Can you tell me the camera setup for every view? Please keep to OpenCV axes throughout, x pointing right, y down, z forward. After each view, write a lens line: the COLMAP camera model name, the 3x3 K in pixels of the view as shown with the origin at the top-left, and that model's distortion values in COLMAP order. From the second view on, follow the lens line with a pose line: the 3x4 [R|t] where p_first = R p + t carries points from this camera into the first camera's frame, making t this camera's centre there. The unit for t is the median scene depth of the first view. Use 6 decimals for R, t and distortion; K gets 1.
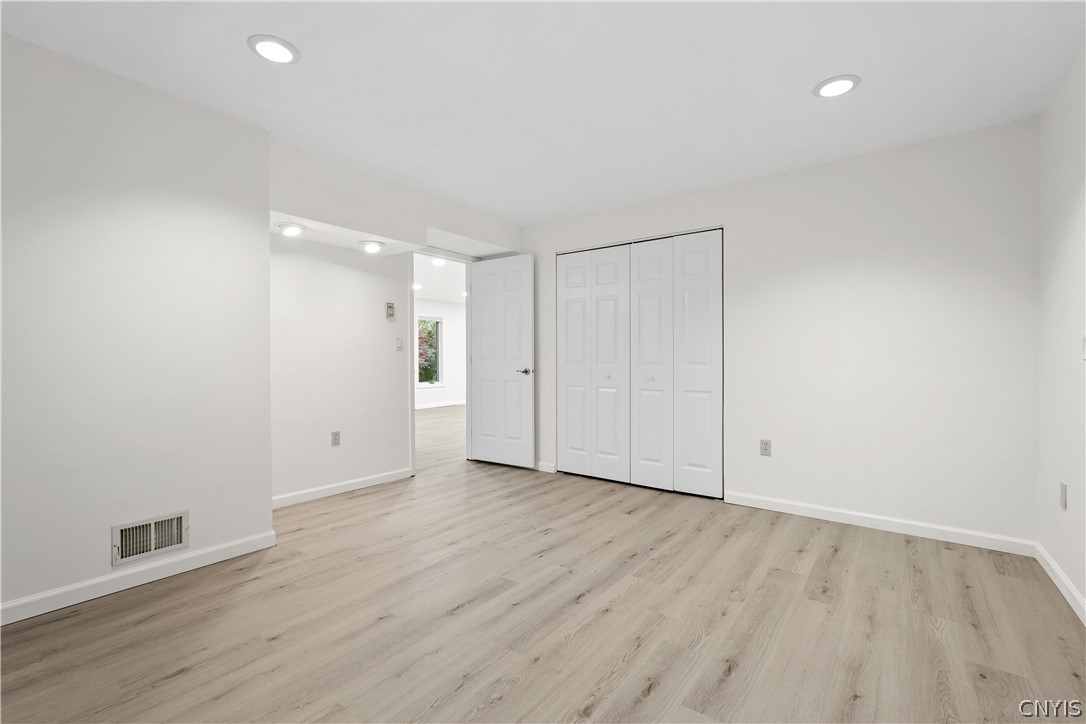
lens RADIAL K [[471.5, 0, 543.8], [0, 471.5, 360.6], [0, 0, 1]] dist [-0.000035, 0.000060]
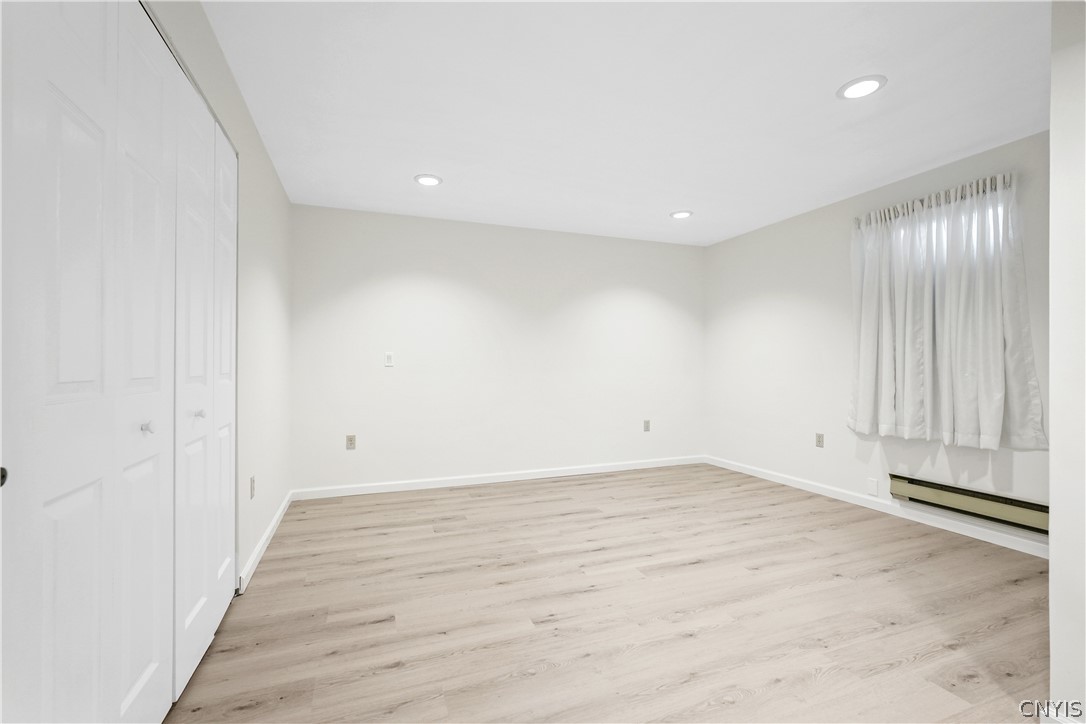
lens RADIAL K [[471.5, 0, 542.7], [0, 471.5, 364.8], [0, 0, 1]] dist [-0.000035, 0.000060]
pose [[-0.844811, 0.000897, 0.535064, -0.448982], [0.002948, 0.999991, 0.002977, -0.011619], [-0.535056, 0.004092, -0.844806, 1.990087]]
